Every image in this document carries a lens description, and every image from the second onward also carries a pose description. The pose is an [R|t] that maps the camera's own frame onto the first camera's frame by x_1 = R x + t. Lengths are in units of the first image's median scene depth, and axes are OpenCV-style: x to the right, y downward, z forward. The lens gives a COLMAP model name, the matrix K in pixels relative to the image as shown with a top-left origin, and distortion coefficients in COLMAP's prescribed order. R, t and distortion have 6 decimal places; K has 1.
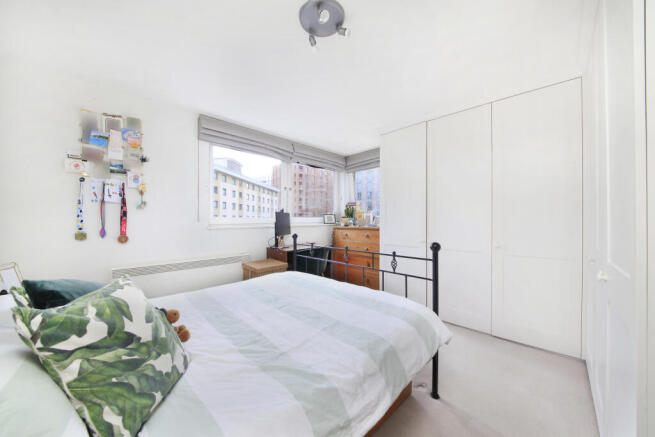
lens RADIAL K [[231.3, 0, 327.5], [0, 231.3, 218.5], [0, 0, 1]] dist [0.000506, 0.000006]
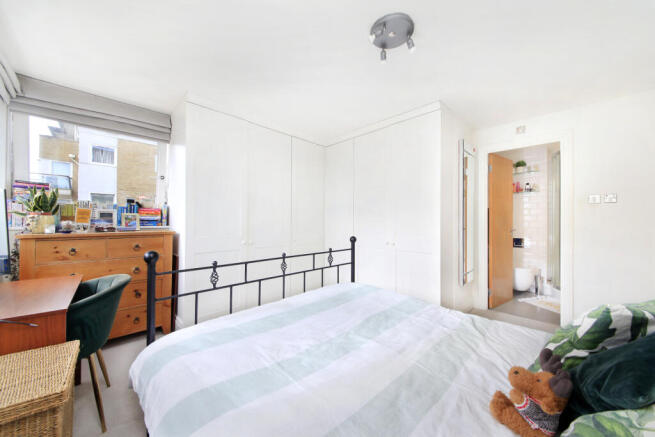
lens RADIAL K [[237.8, 0, 328.3], [0, 237.8, 226.9], [0, 0, 1]] dist [0.000214, -0.000027]
pose [[-0.001628, -0.000641, 0.999998, -0.849088], [-0.000939, 0.999999, 0.000640, 0.042204], [-0.999998, -0.000938, -0.001629, 1.012079]]
